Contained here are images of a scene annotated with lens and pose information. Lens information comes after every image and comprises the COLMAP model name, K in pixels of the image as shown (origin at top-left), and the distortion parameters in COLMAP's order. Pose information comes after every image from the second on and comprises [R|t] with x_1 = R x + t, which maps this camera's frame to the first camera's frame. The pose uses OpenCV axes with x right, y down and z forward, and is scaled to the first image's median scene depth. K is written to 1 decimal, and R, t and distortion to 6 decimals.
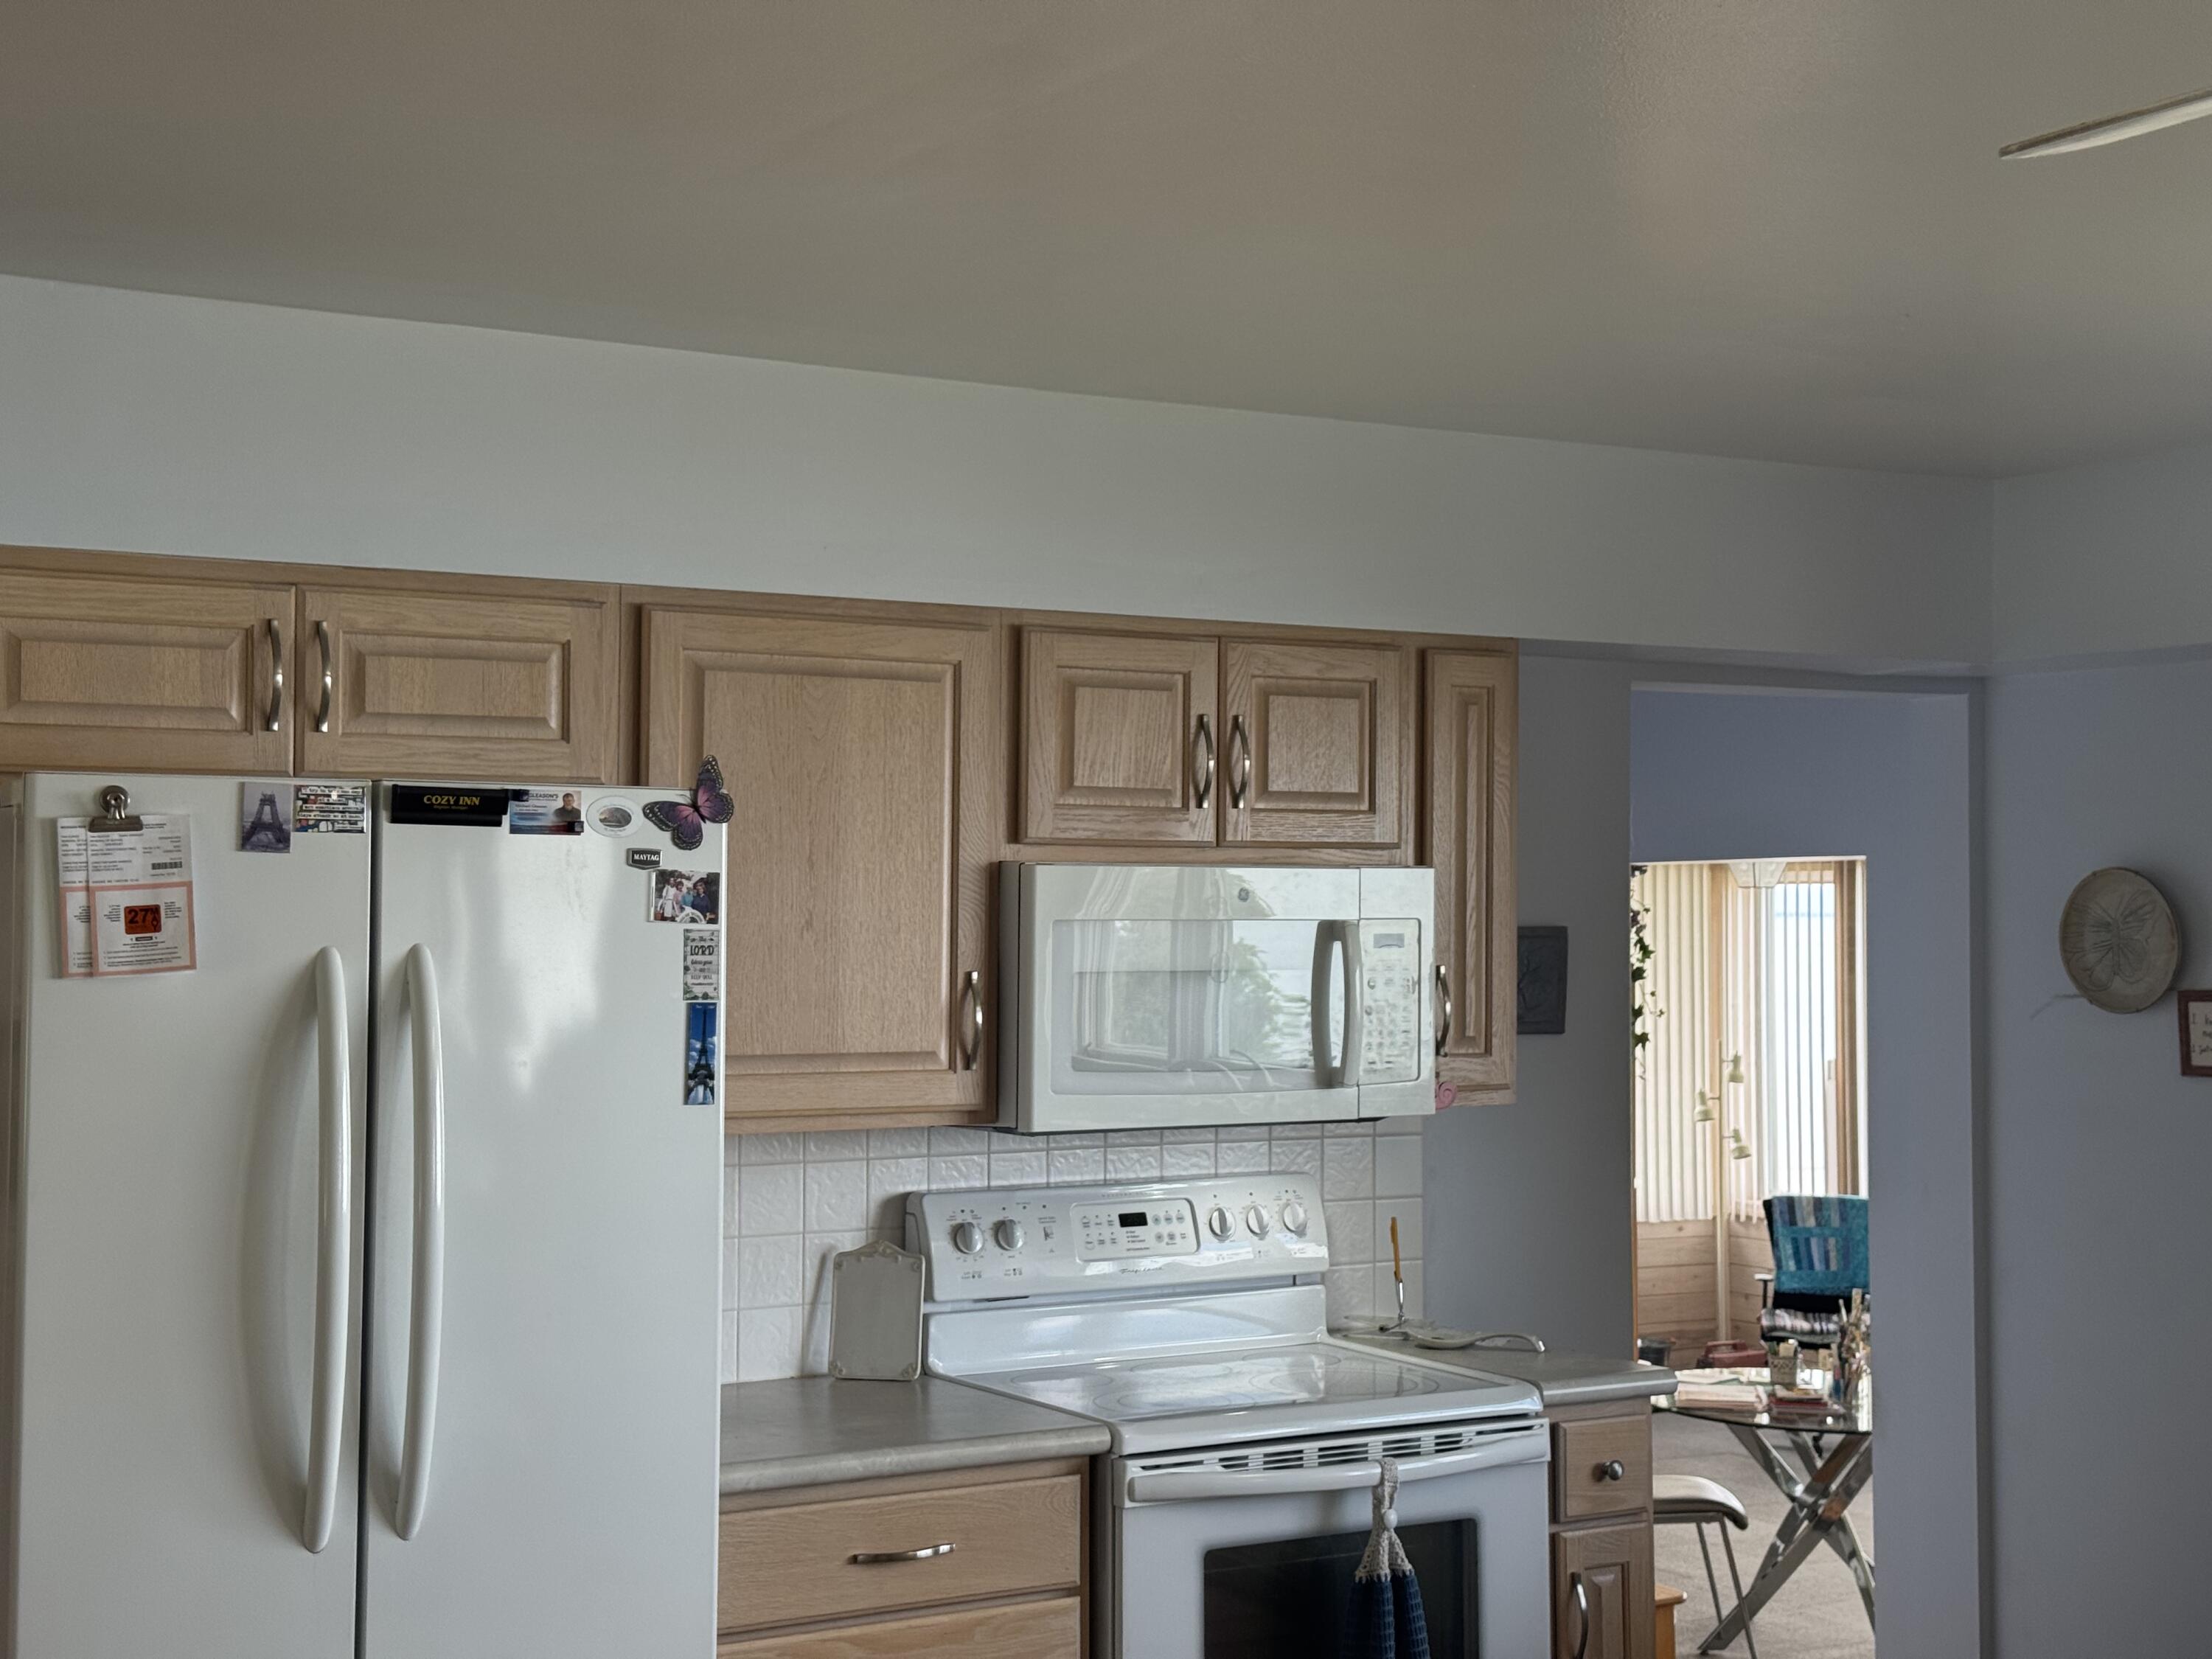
lens RADIAL K [[3062.2, 0, 1102.5], [0, 3062.2, 841.2], [0, 0, 1]] dist [0.140475, -0.144197]
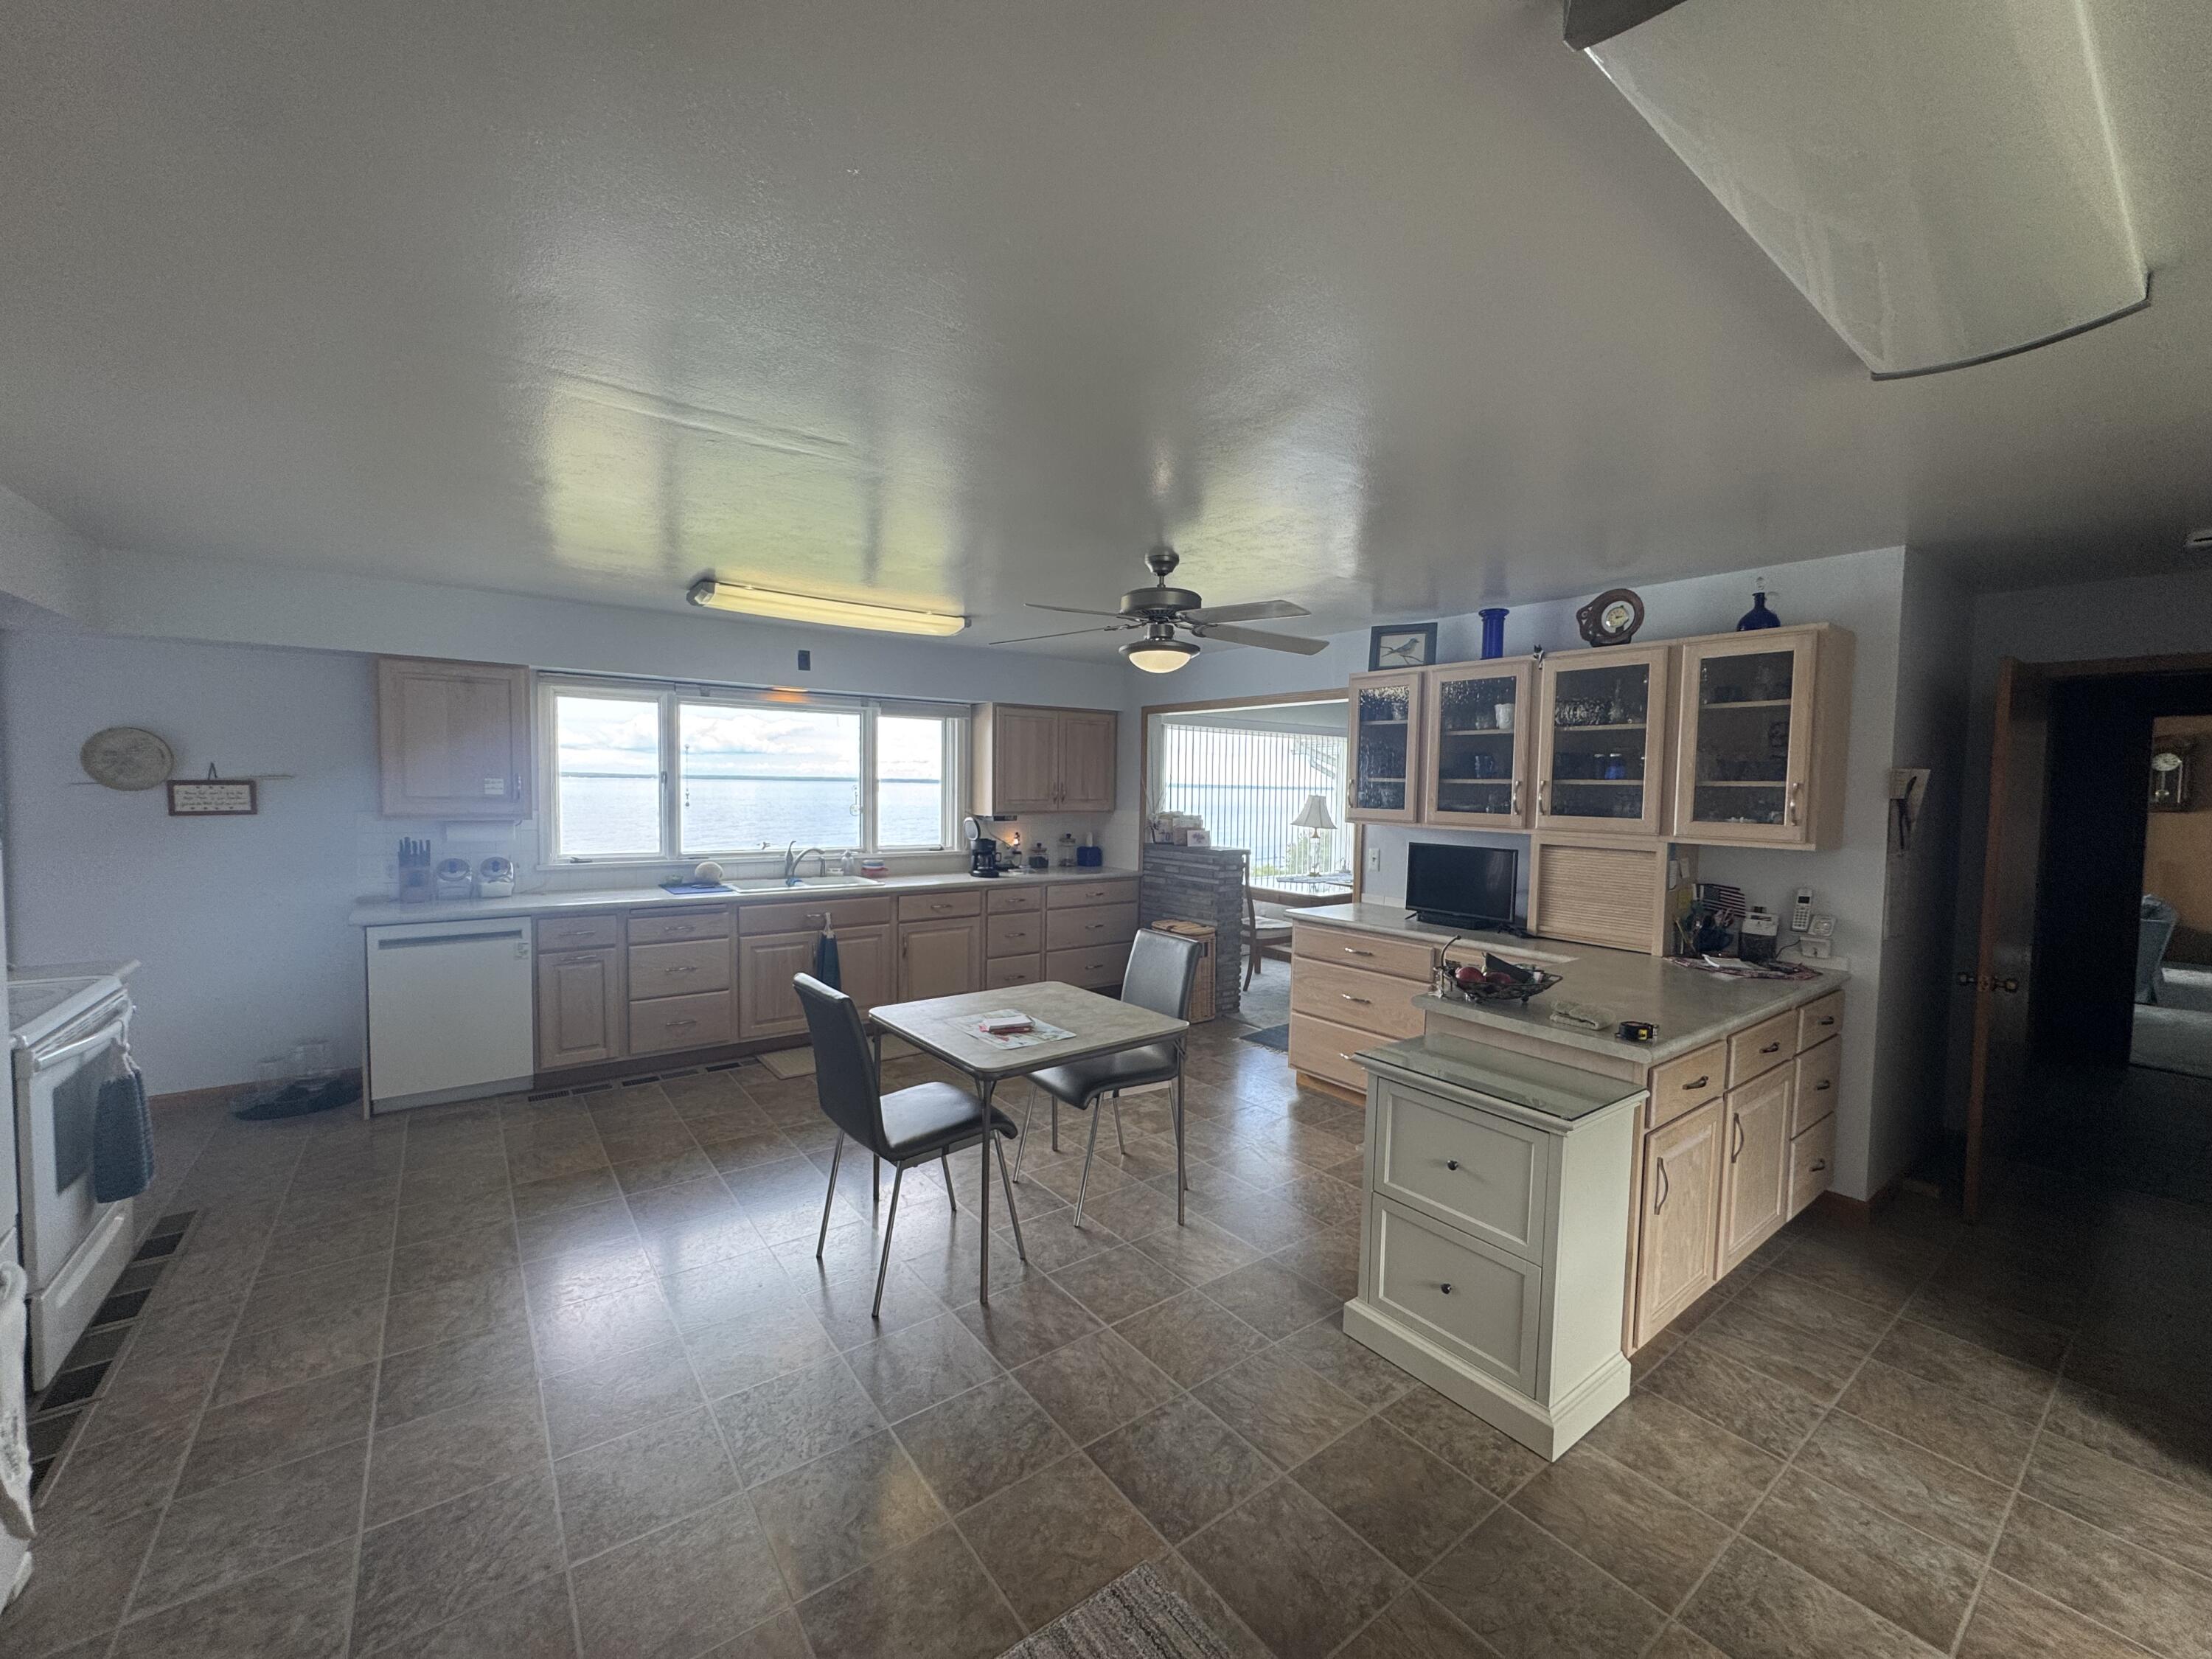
lens RADIAL K [[877.6, 0, 1103.5], [0, 877.6, 829.9], [0, 0, 1]] dist [-0.001506, -0.000158]
pose [[-0.097679, -0.053988, 0.993753, -0.507409], [-0.042491, 0.997843, 0.050033, 0.027077], [-0.994310, -0.037338, -0.099762, 0.440285]]
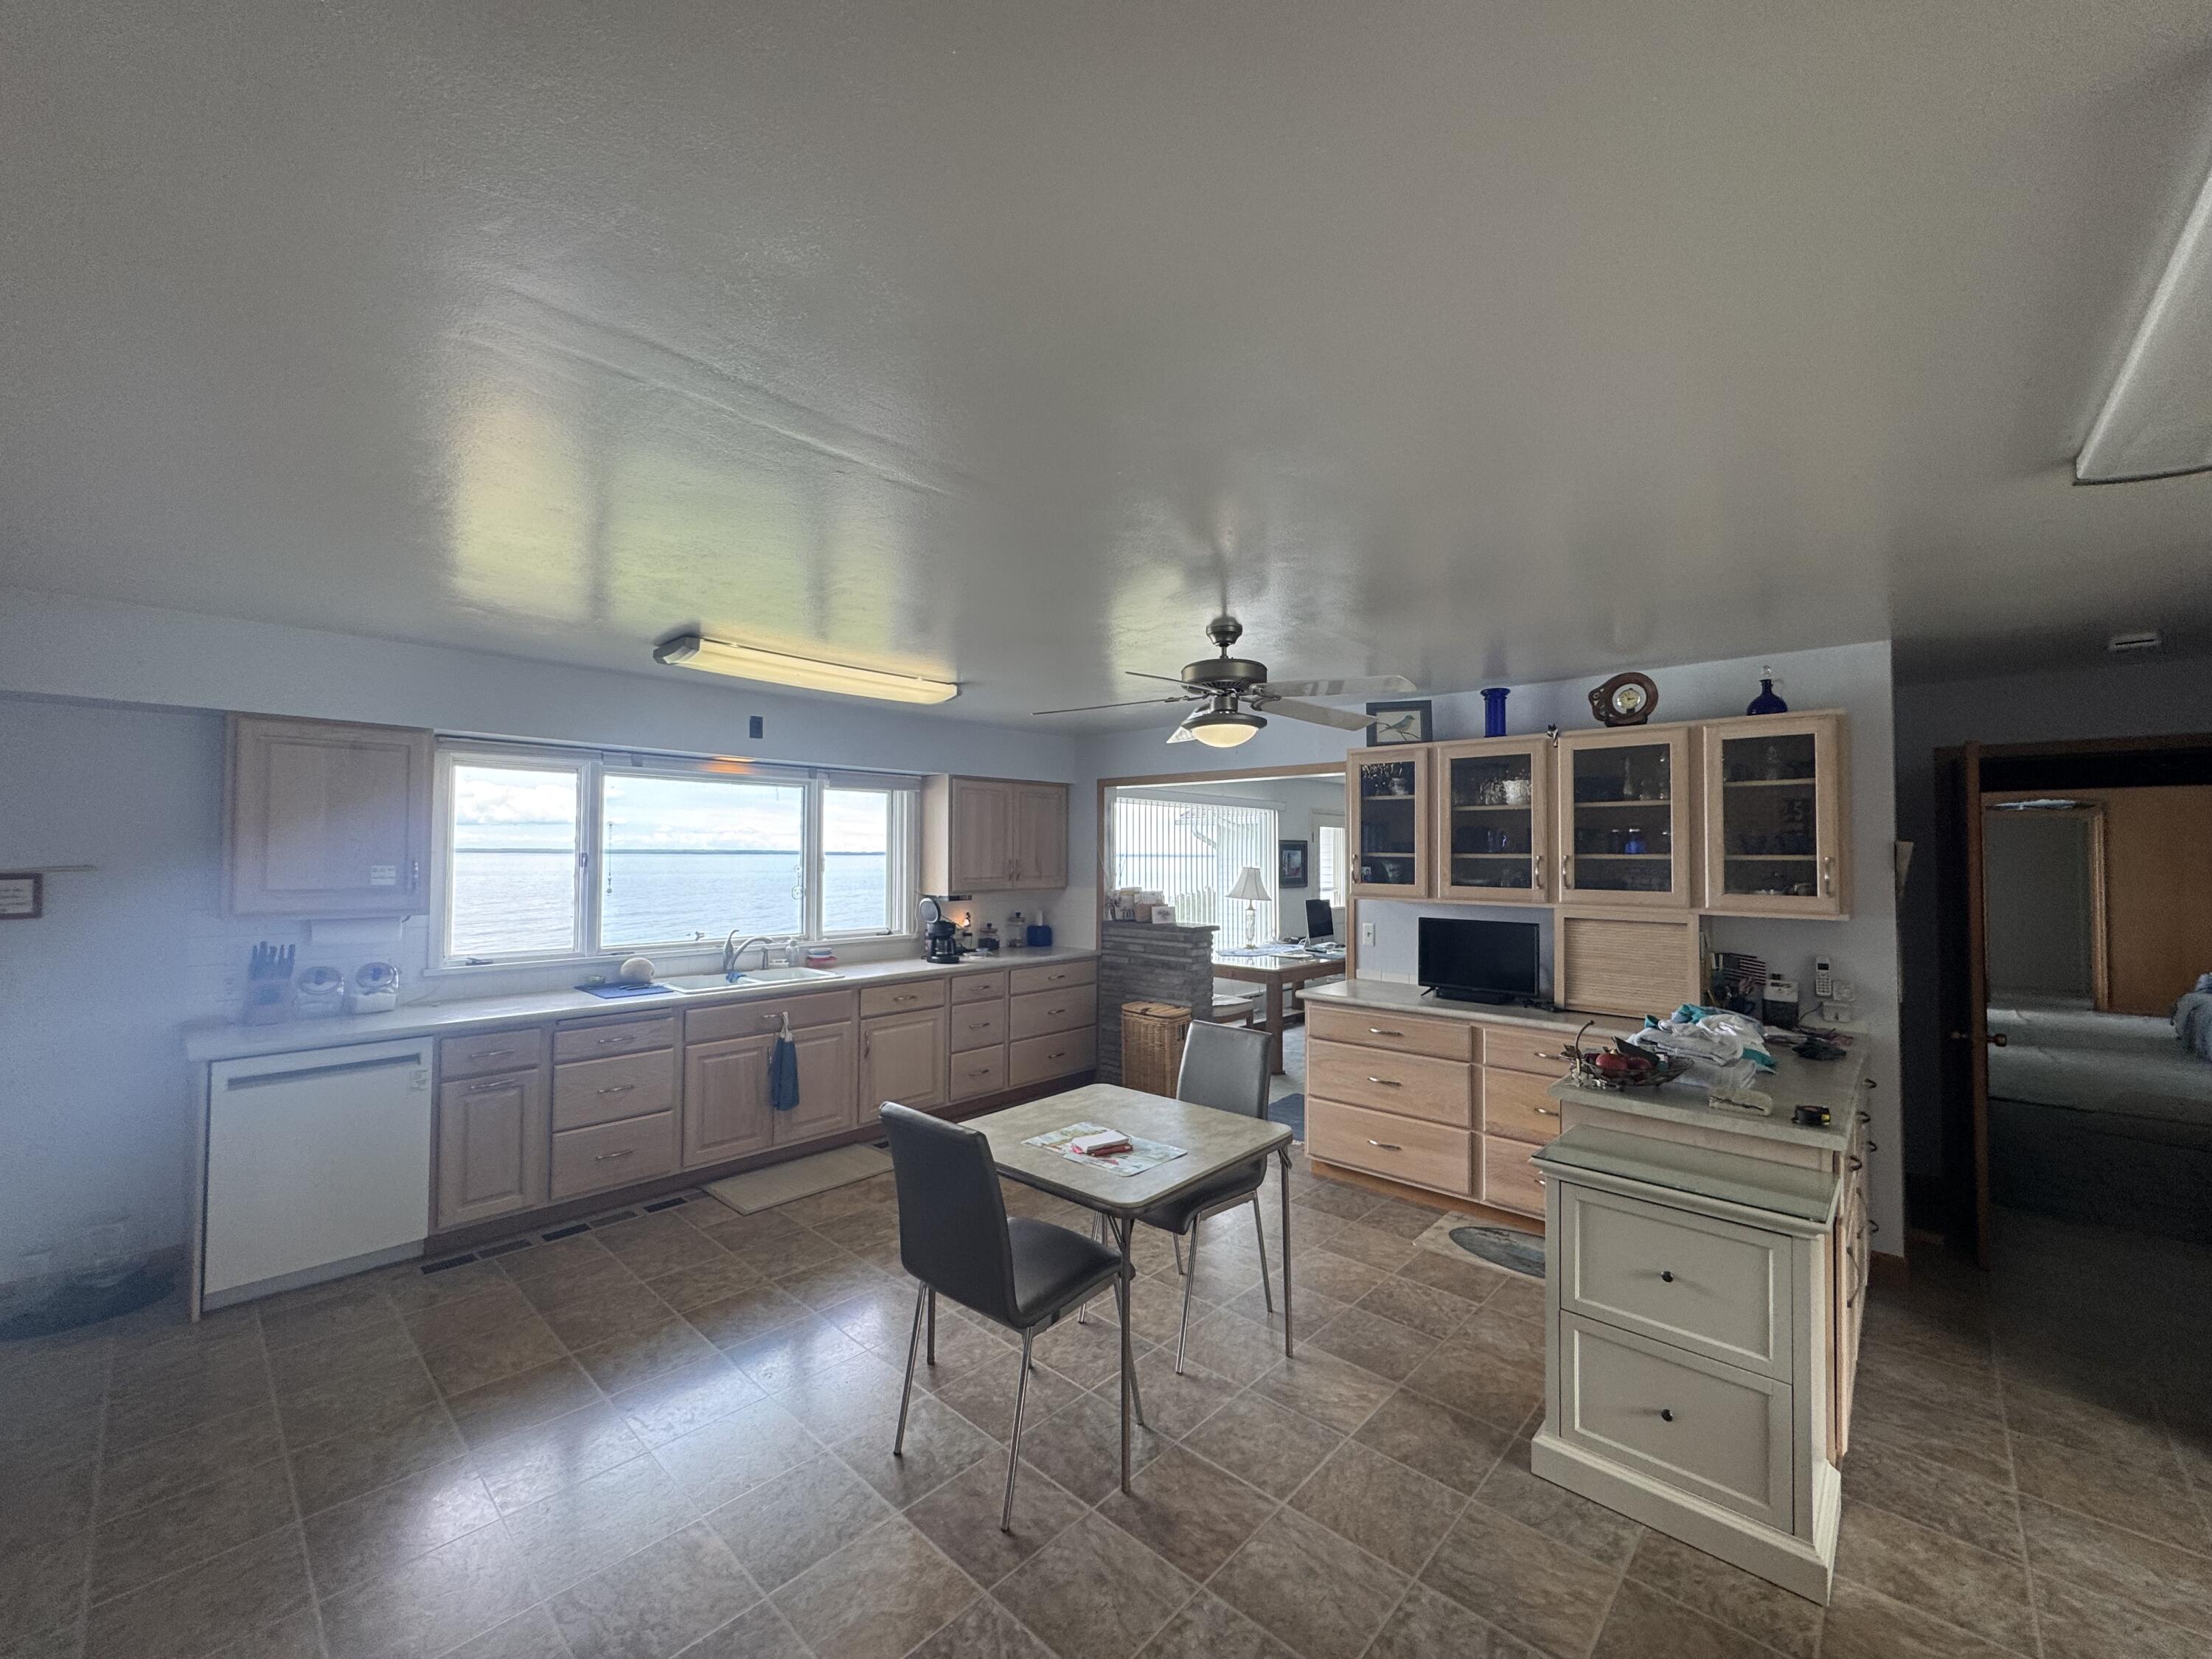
lens RADIAL K [[877.6, 0, 1103.5], [0, 877.6, 829.9], [0, 0, 1]] dist [-0.001506, -0.000158]
pose [[-0.273593, 0.024946, 0.961522, -0.412796], [-0.030738, 0.998926, -0.034662, 0.022971], [-0.961354, -0.039038, -0.272532, 0.607697]]
